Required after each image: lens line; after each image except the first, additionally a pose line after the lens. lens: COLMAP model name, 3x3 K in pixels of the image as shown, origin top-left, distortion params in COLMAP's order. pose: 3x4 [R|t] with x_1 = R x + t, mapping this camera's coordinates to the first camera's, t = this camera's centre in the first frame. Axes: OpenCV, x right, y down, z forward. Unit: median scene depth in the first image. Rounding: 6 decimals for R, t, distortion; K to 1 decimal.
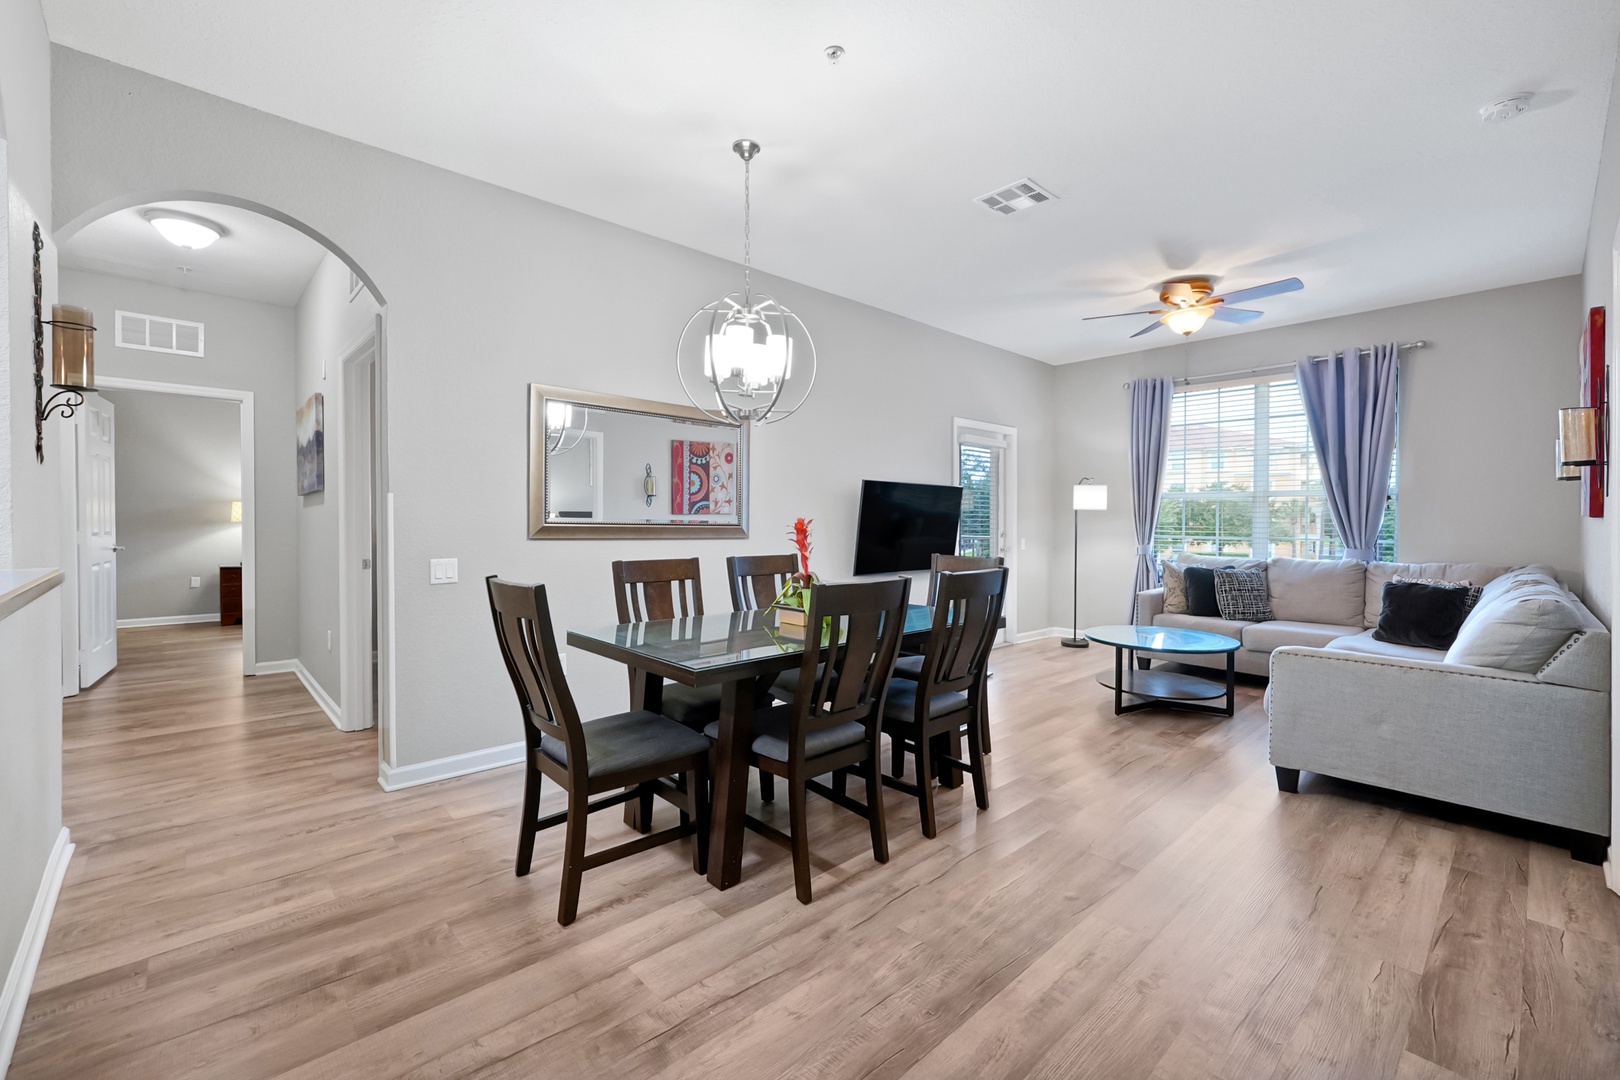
lens RADIAL K [[684.1, 0, 810.8], [0, 684.1, 516.6], [0, 0, 1]] dist [0.000777, 0.000127]
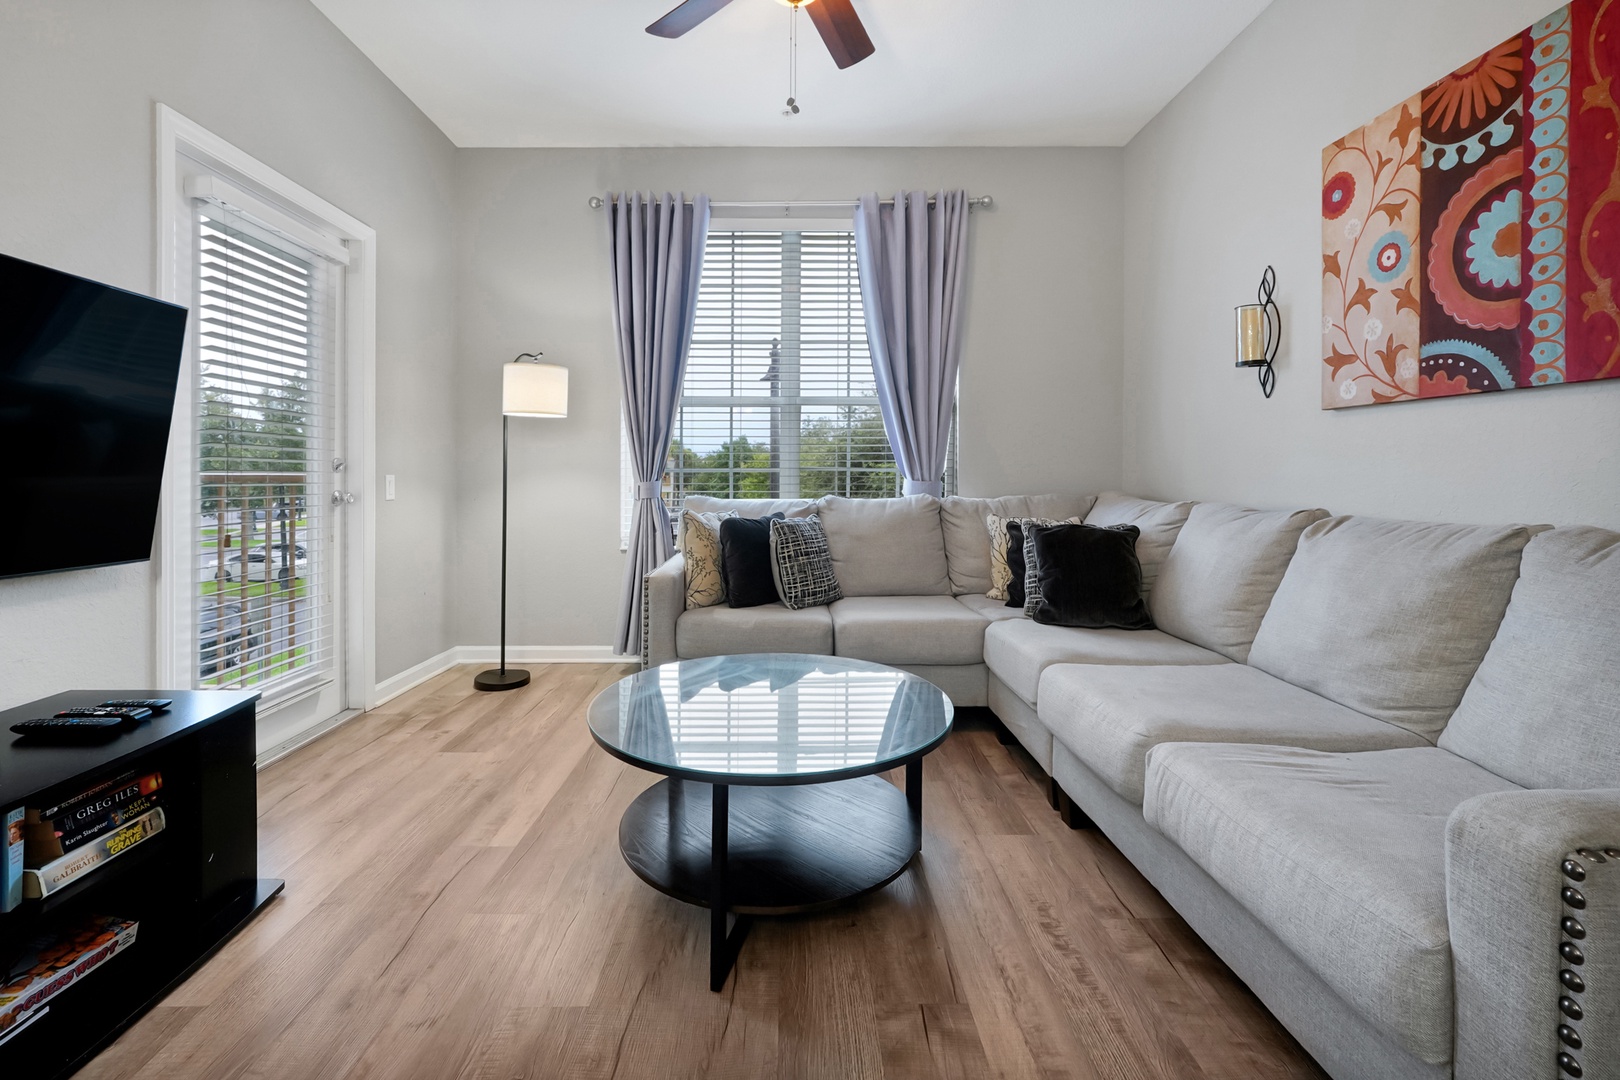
lens RADIAL K [[651.3, 0, 816.0], [0, 651.3, 471.1], [0, 0, 1]] dist [-0.033550, 0.000058]
pose [[0.635955, 0.002096, 0.771723, 0.213204], [-0.003746, 0.999993, 0.000371, 0.038199], [-0.771717, -0.003127, 0.635958, 0.669074]]
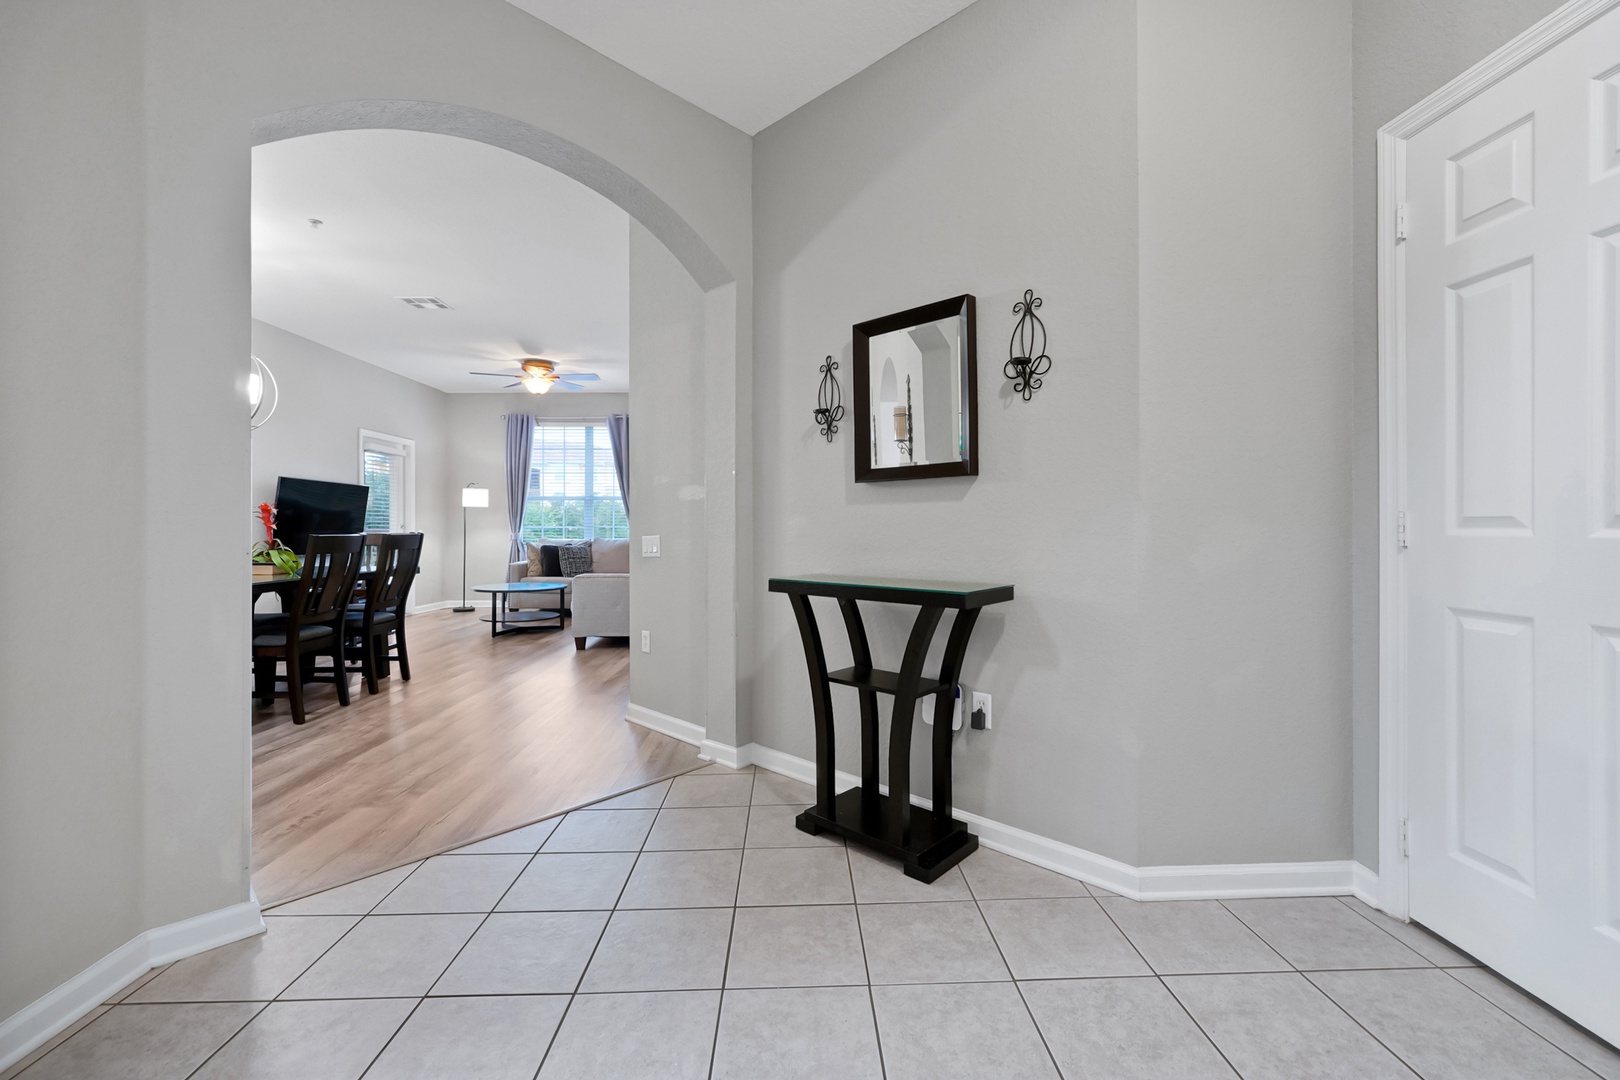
lens RADIAL K [[684.1, 0, 810.8], [0, 684.1, 516.6], [0, 0, 1]] dist [0.000777, 0.000127]
pose [[0.667583, 0.004011, 0.744525, -0.188568], [0.004309, 0.999948, -0.009251, 0.030356], [-0.744523, 0.009384, 0.667531, -0.477357]]
